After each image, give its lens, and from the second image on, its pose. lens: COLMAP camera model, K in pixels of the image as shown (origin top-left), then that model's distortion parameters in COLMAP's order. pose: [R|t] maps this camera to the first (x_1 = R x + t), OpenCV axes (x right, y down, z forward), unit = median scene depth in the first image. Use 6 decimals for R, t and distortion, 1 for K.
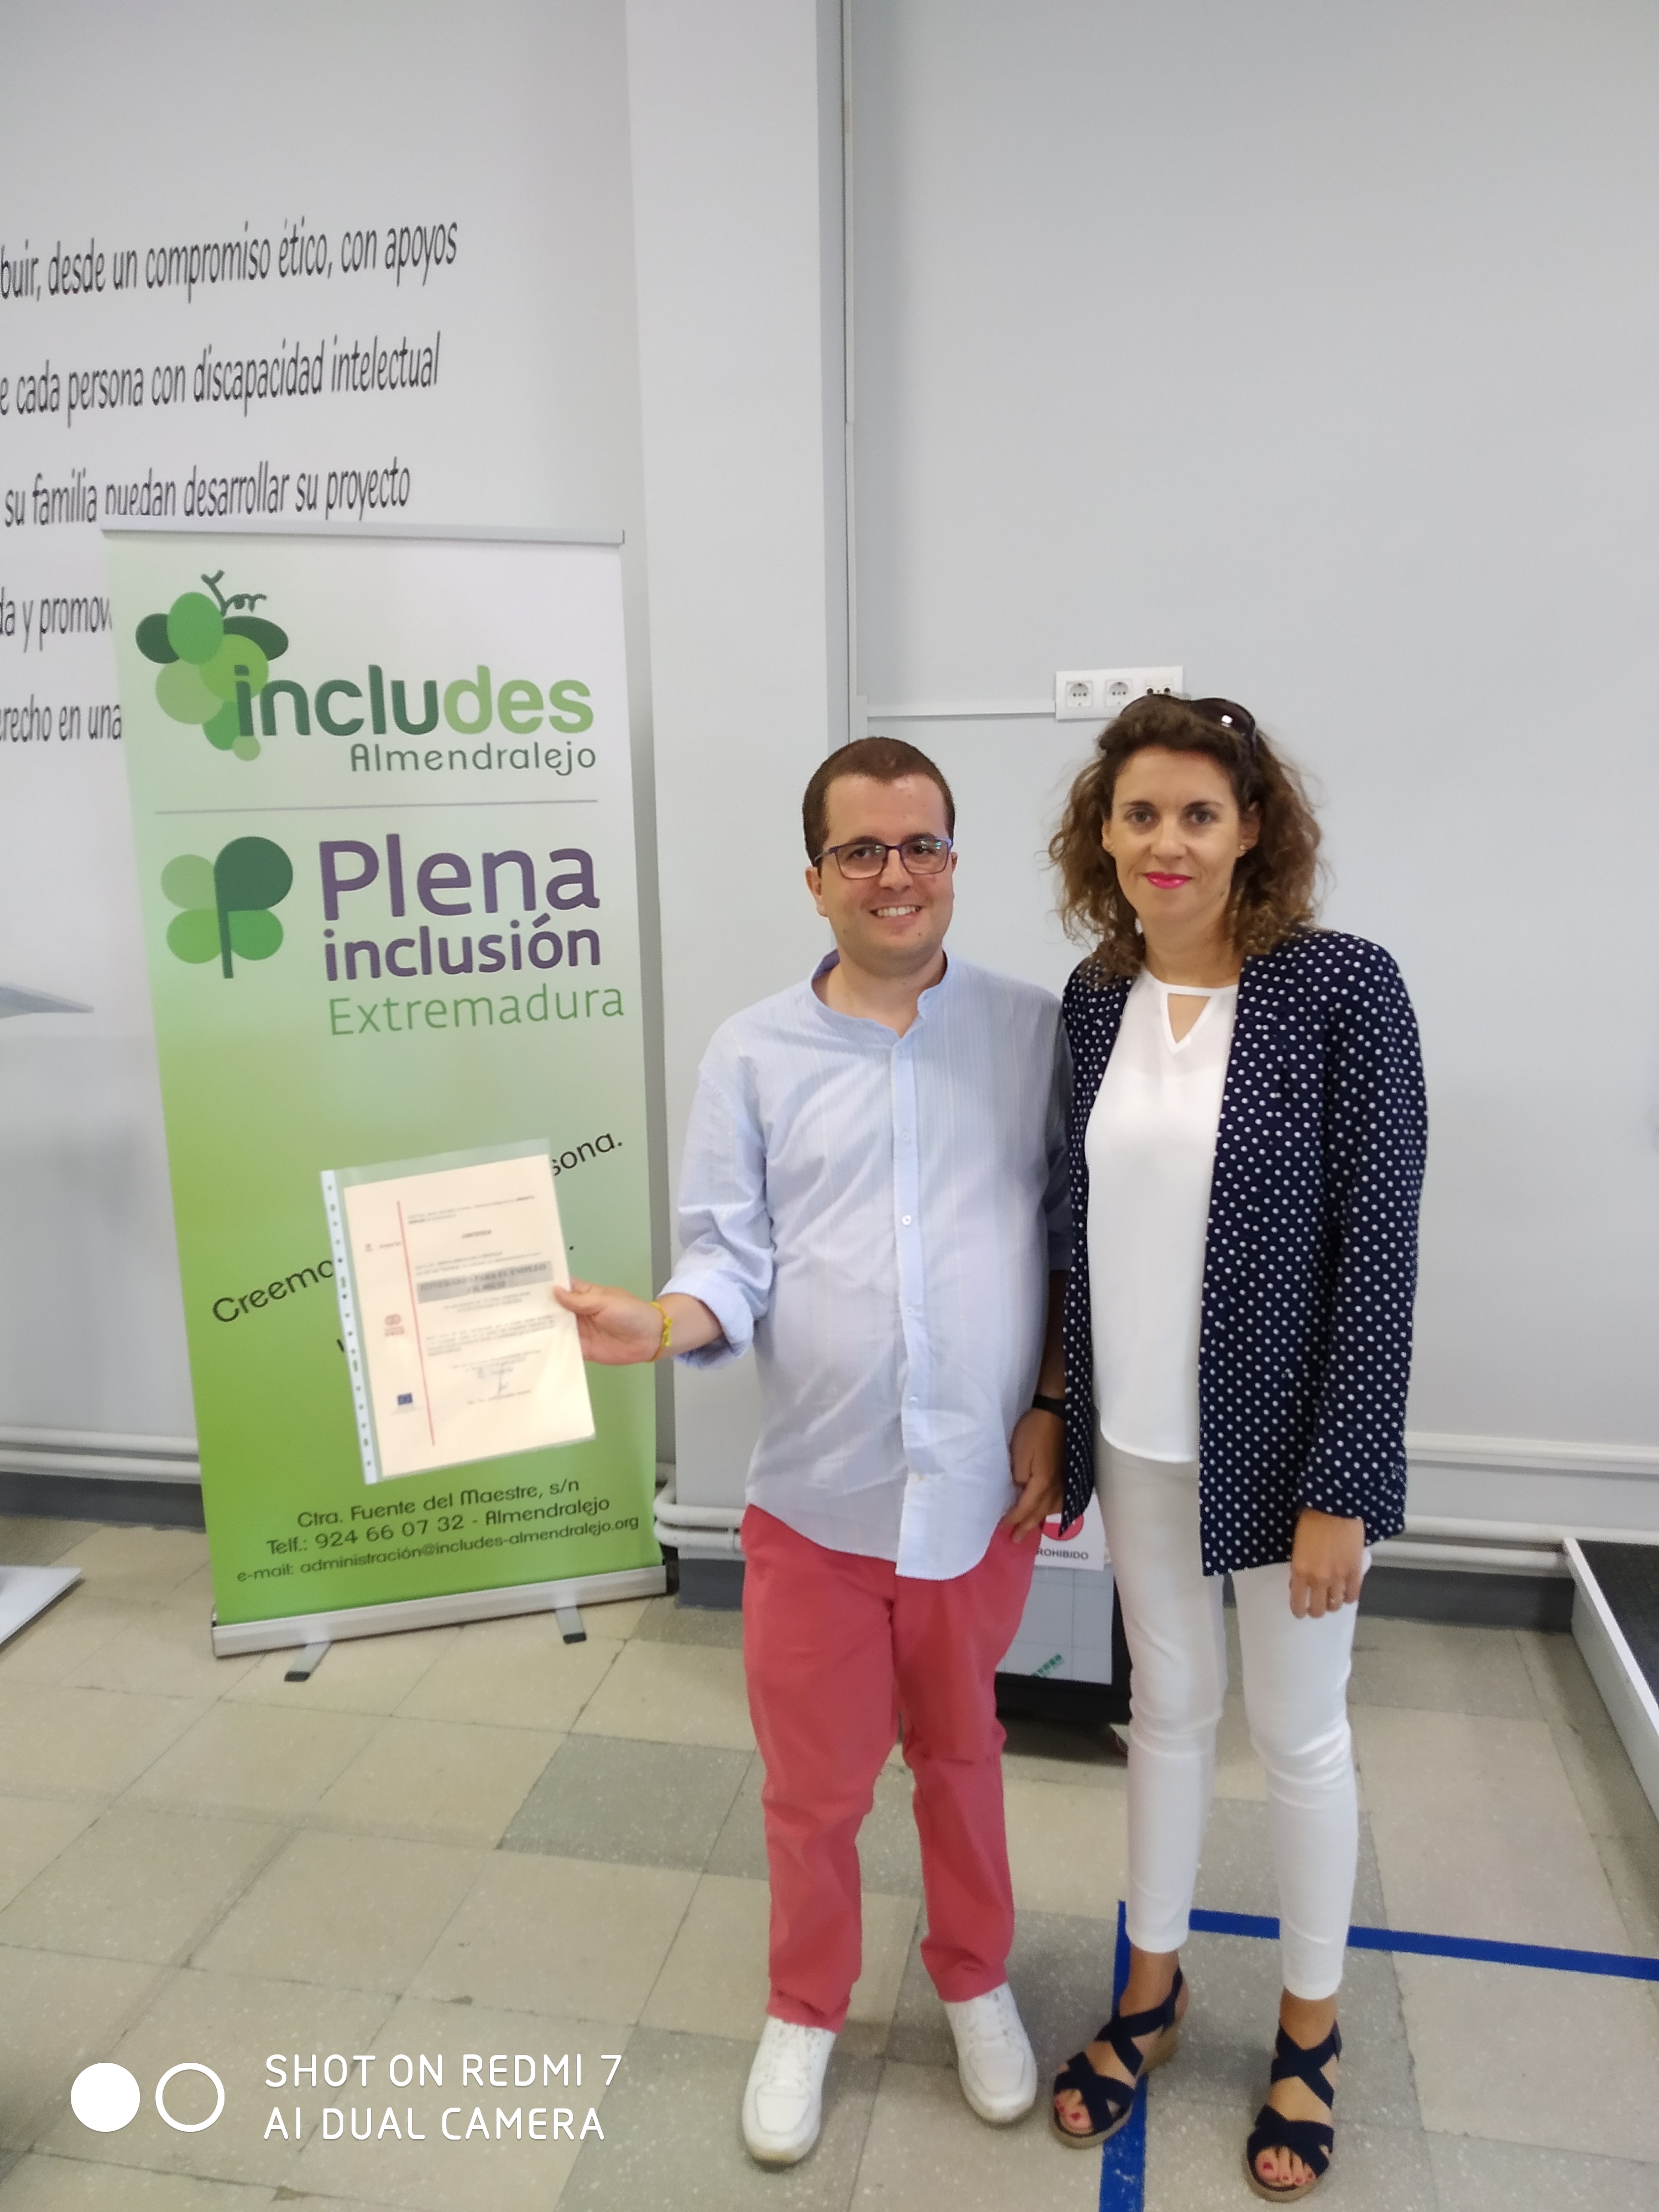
lens RADIAL K [[1755.7, 0, 835.5], [0, 1755.7, 1108.6], [0, 0, 1]] dist [0.008195, -0.013534]
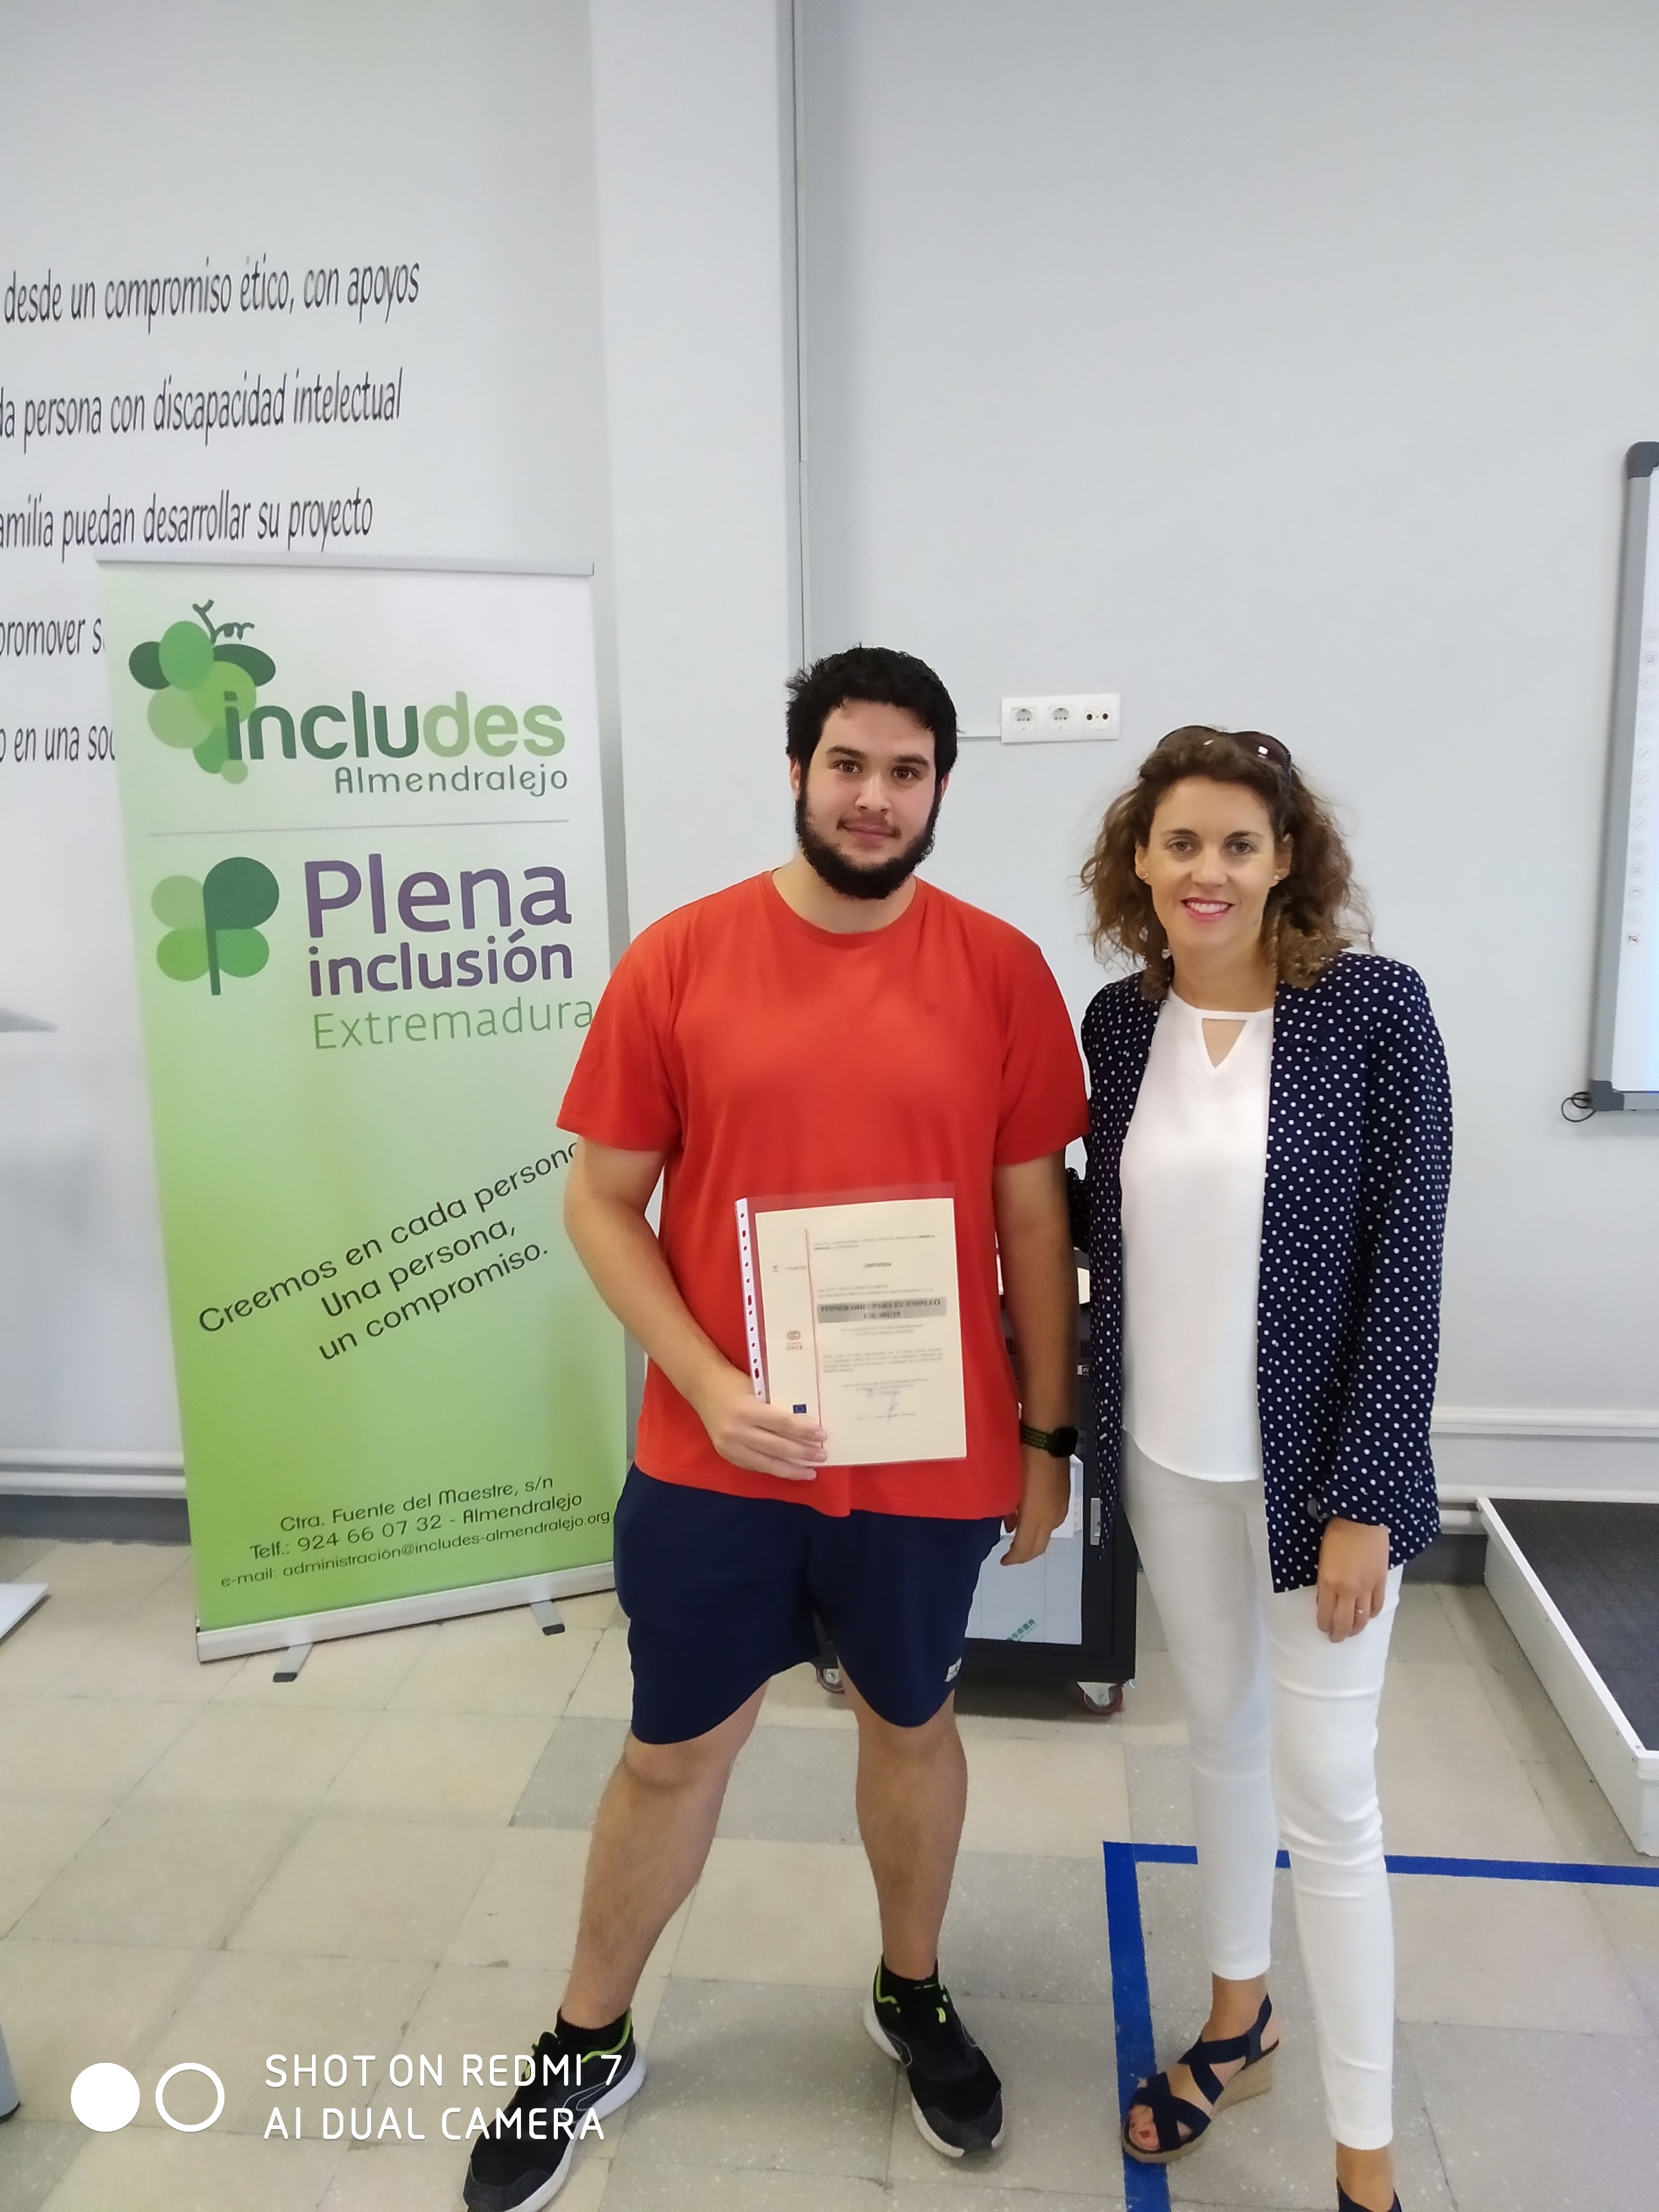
lens RADIAL K [[1762.4, 0, 841.3], [0, 1762.4, 1107.5], [0, 0, 1]] dist [0.008620, -0.020208]
pose [[0.996171, -0.017559, 0.085640, -0.067050], [0.018180, 0.999814, -0.006477, 0.004439], [-0.085510, 0.008009, 0.996305, -0.053361]]
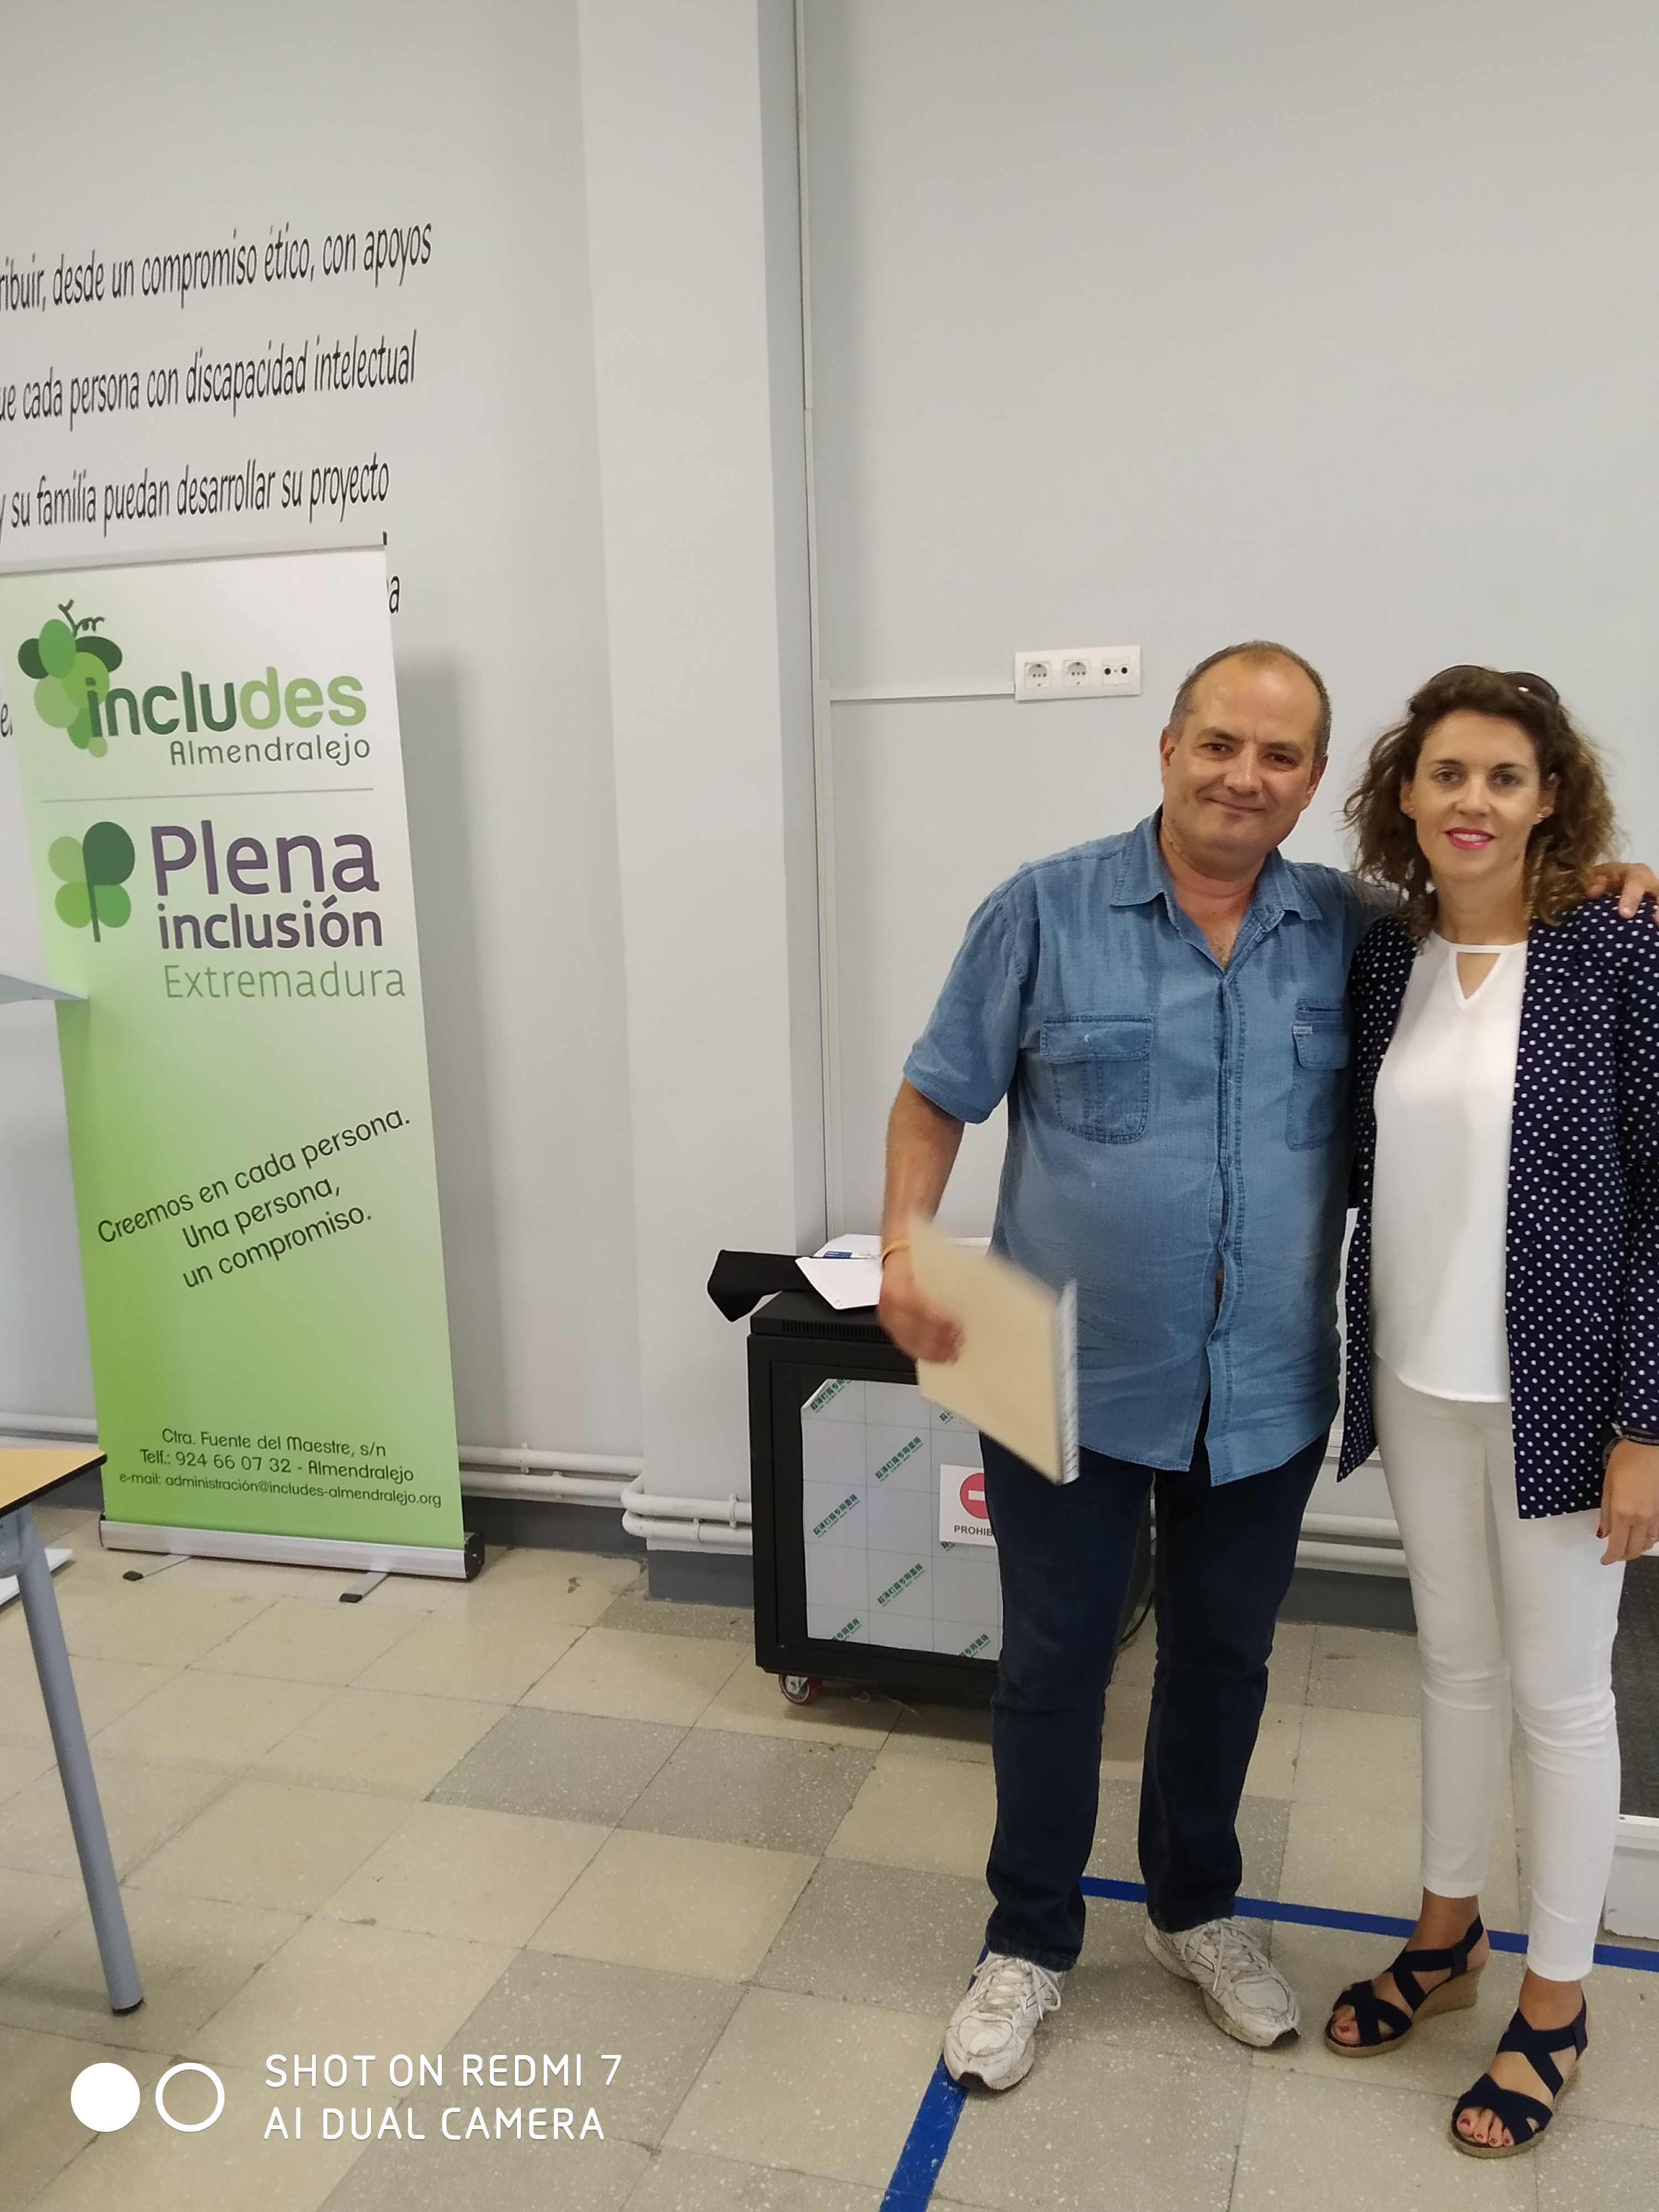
lens RADIAL K [[2030.8, 0, 821.1], [0, 2030.8, 1102.0], [0, 0, 1]] dist [0.062429, -0.139654]
pose [[0.994941, 0.004374, -0.100362, 0.134303], [-0.006382, 0.999786, -0.019694, 0.028389], [0.100255, 0.020235, 0.994756, -0.151619]]
